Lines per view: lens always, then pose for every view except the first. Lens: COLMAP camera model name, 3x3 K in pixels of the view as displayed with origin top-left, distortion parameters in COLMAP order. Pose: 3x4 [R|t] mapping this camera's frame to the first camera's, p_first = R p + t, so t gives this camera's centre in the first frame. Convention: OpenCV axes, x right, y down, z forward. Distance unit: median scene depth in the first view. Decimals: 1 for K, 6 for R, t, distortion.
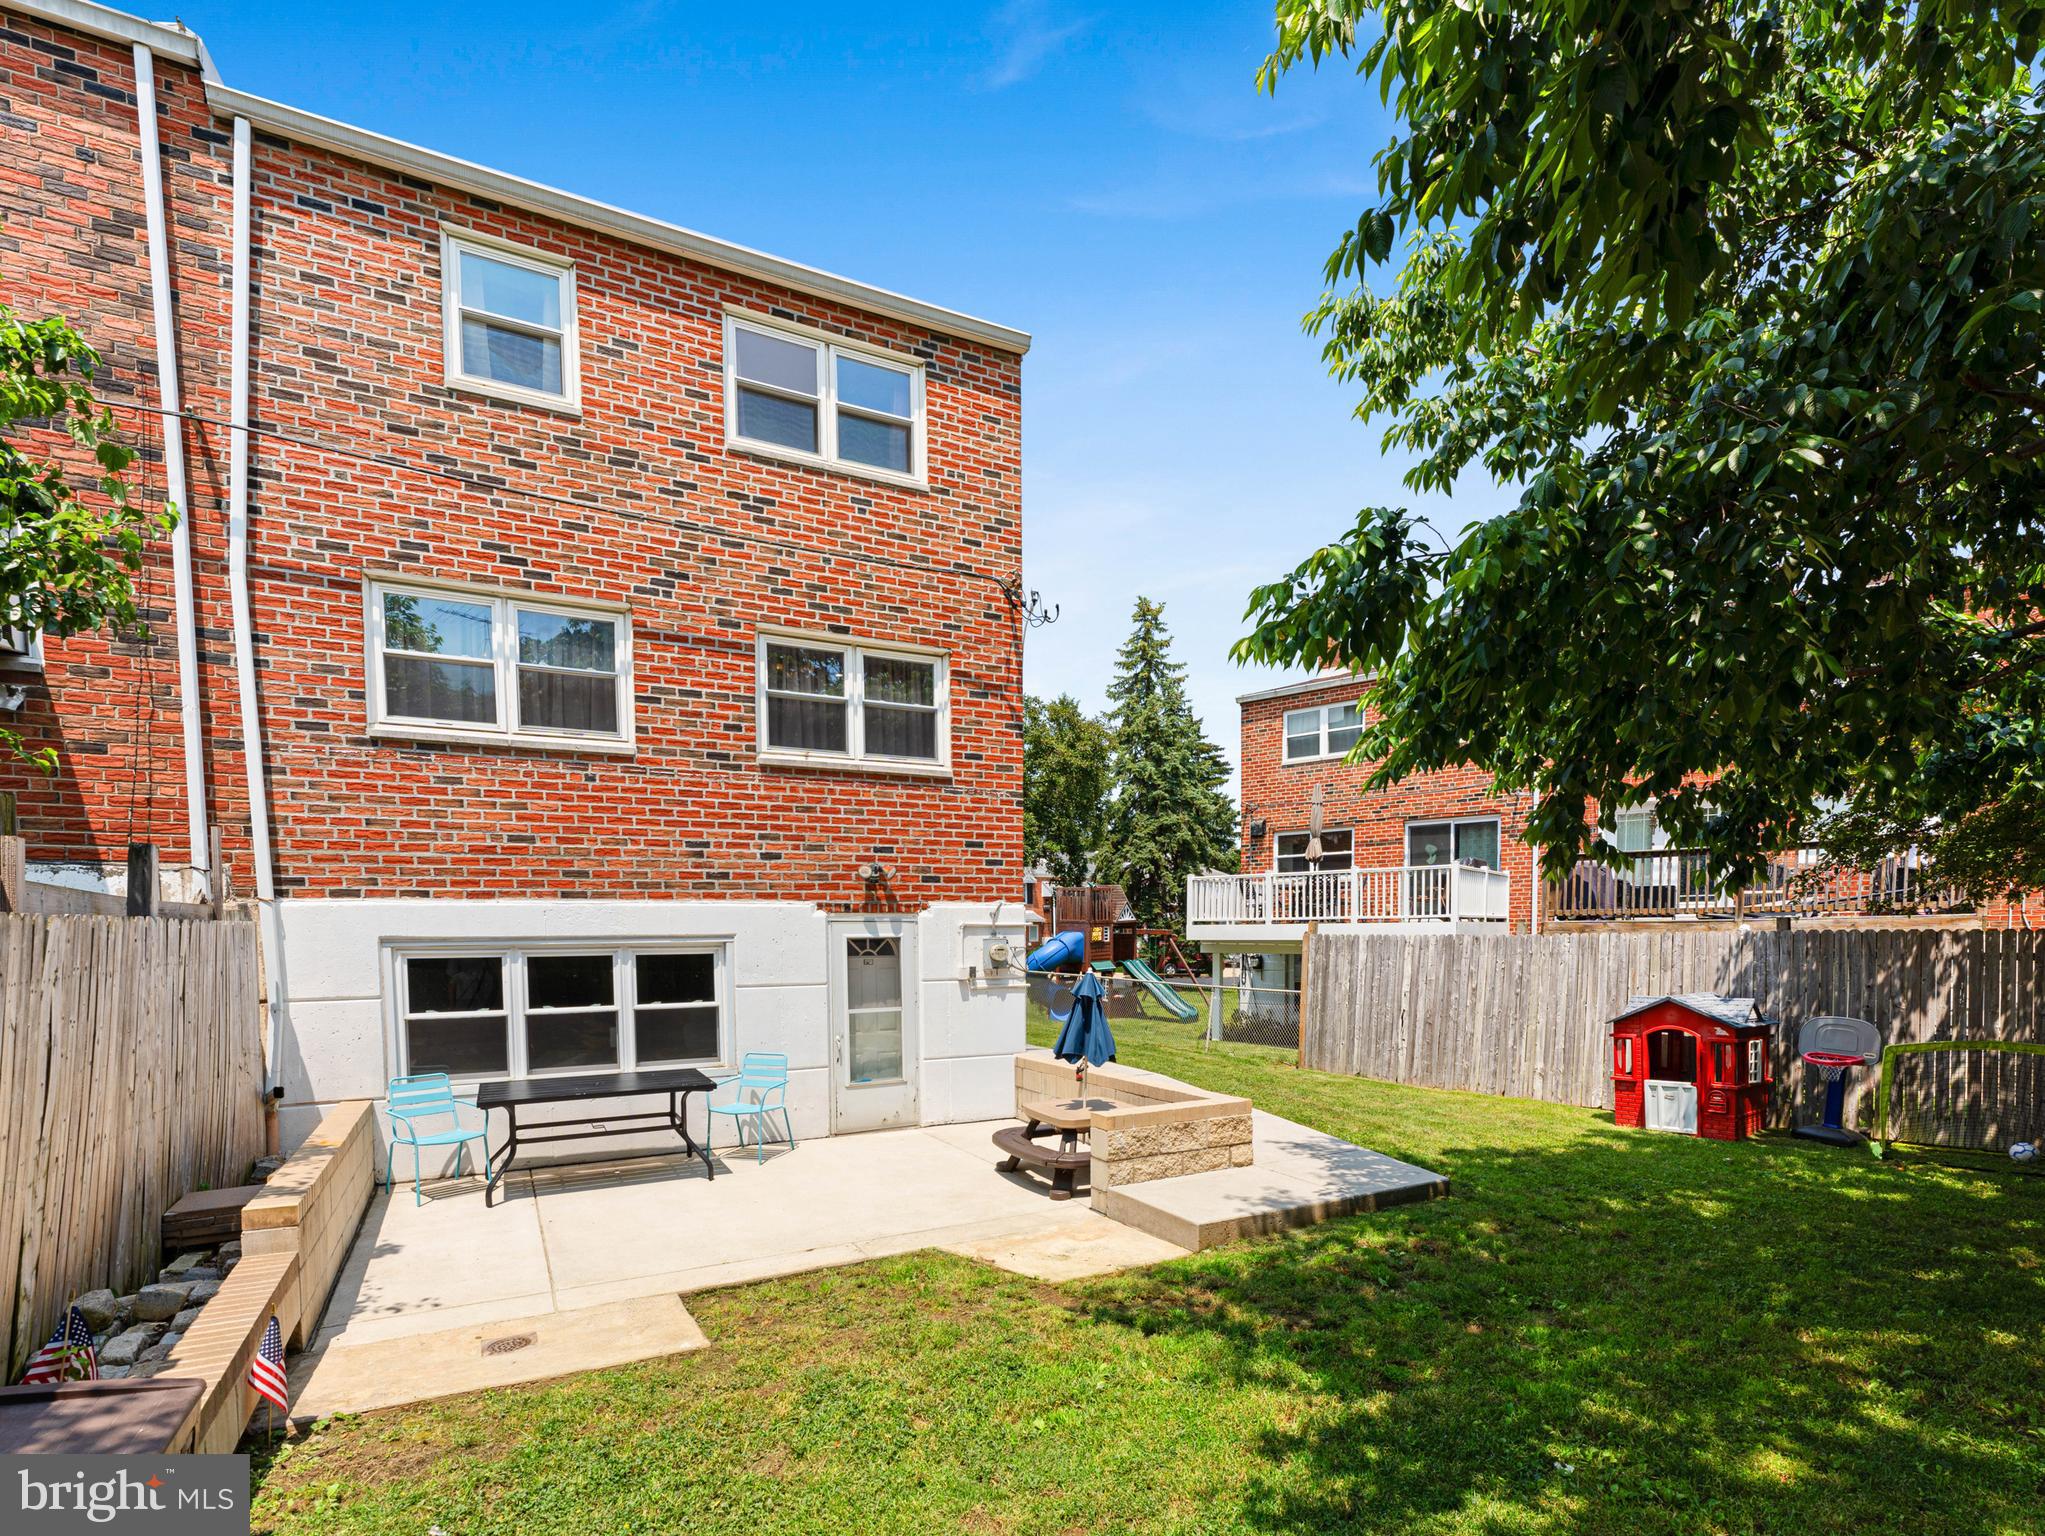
lens RADIAL K [[914.4, 0, 1019.2], [0, 914.4, 753.7], [0, 0, 1]] dist [0.000072, 0.000222]
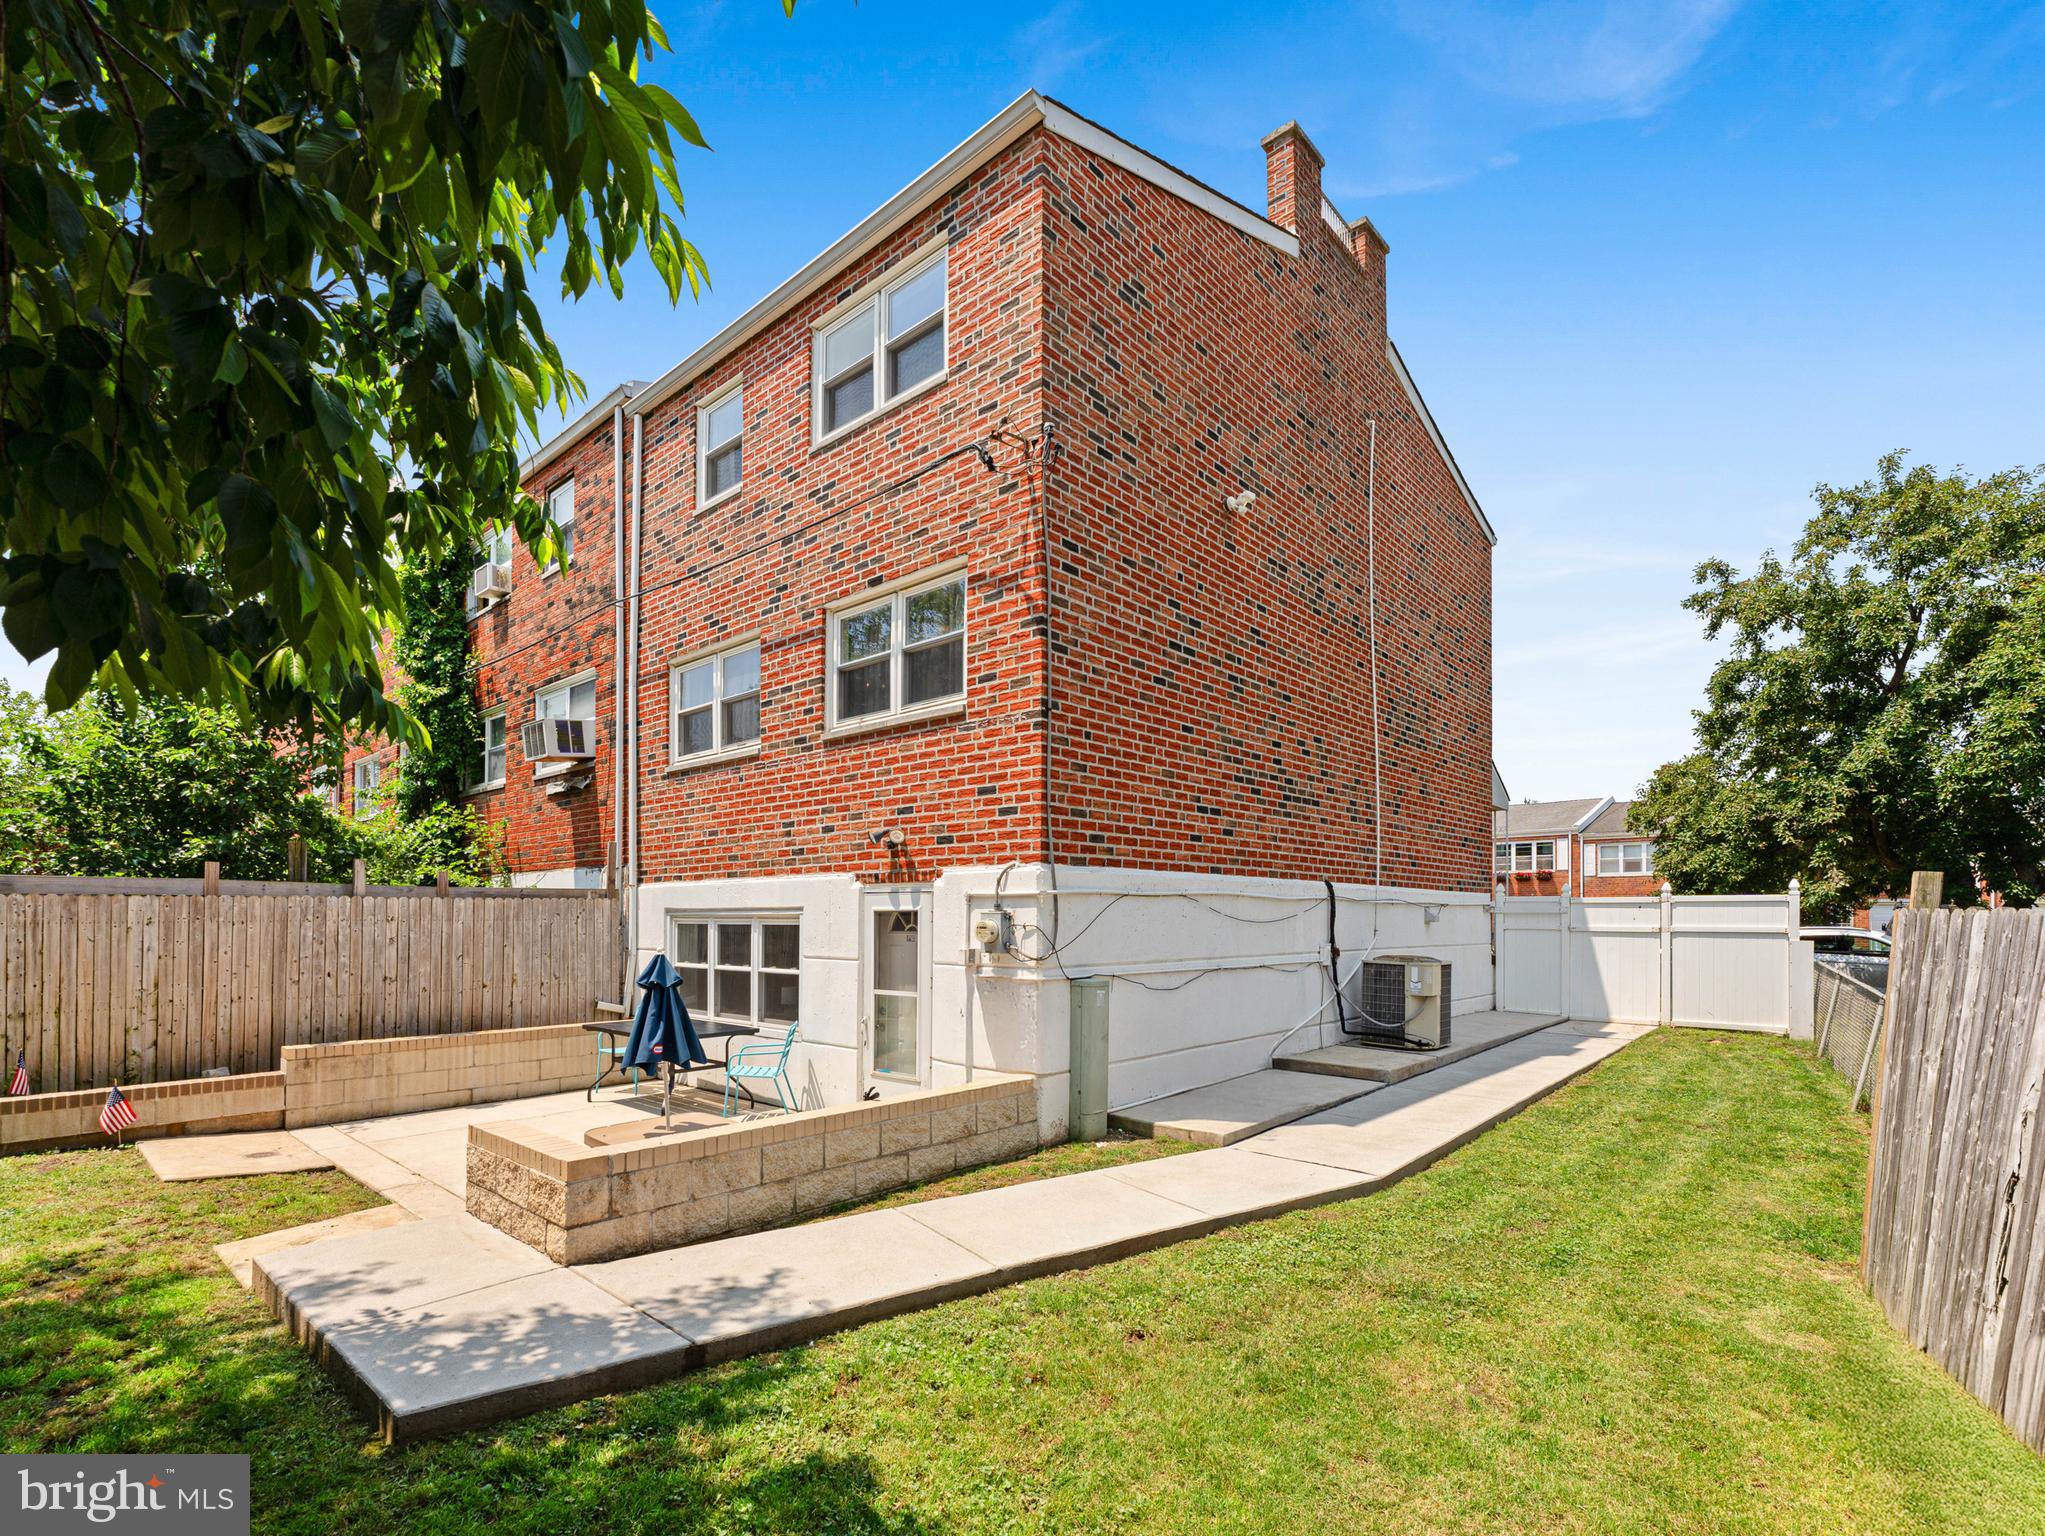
lens RADIAL K [[914.4, 0, 1019.2], [0, 914.4, 753.7], [0, 0, 1]] dist [0.000072, 0.000222]
pose [[0.384242, -0.157394, -0.909717, 0.702211], [0.168653, 0.980747, -0.098448, 0.157692], [0.907697, -0.115598, 0.403389, 0.761295]]
